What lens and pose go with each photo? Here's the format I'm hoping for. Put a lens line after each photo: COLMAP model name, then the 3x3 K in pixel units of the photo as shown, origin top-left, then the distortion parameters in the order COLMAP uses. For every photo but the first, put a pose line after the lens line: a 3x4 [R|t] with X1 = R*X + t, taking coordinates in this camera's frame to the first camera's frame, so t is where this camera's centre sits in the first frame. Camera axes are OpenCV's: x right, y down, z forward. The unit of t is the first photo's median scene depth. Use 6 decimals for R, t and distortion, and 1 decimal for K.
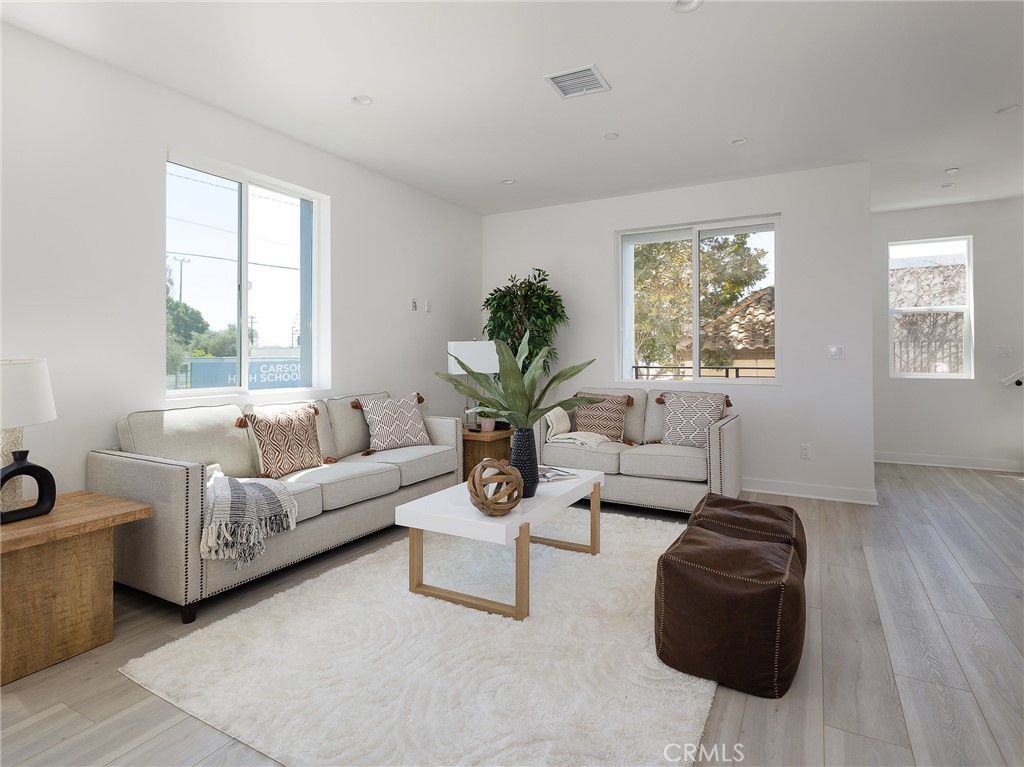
lens RADIAL K [[536.8, 0, 533.0], [0, 536.8, 352.7], [0, 0, 1]] dist [-0.016592, -0.000160]
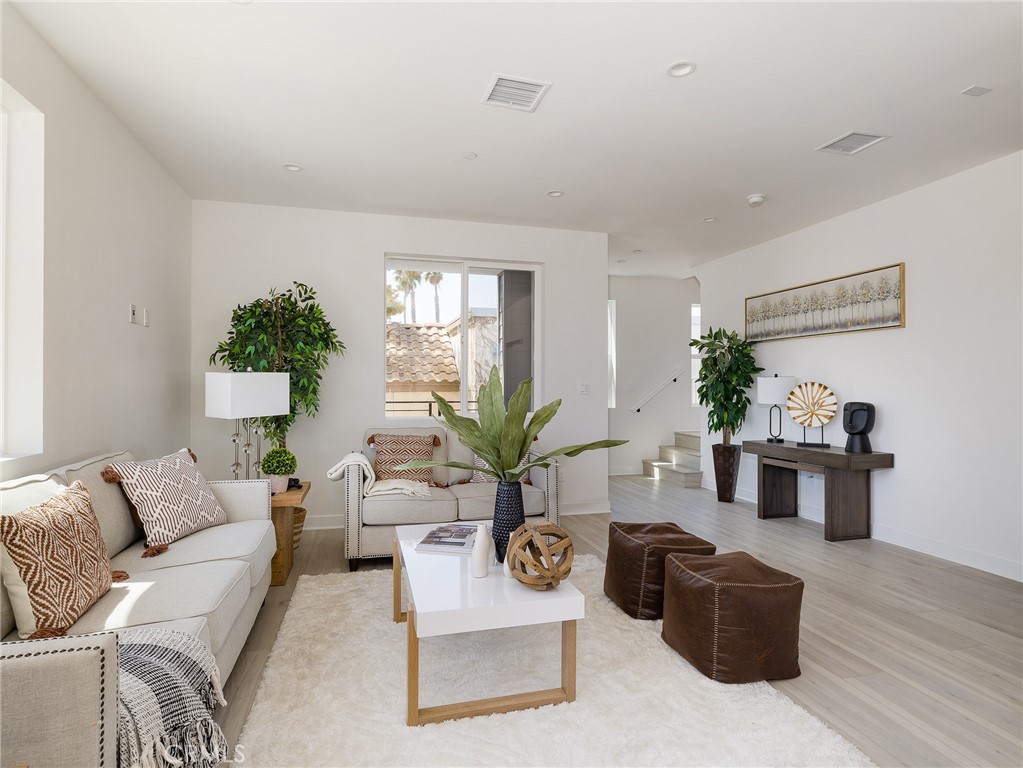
lens RADIAL K [[547.3, 0, 511.5], [0, 547.3, 384.0], [0, 0, 1]] dist [-0.016209, 0.000882]
pose [[0.731766, 0.007443, 0.681515, -0.412827], [-0.008037, 0.999965, -0.002291, -0.008242], [-0.681508, -0.003801, 0.731800, 0.244782]]
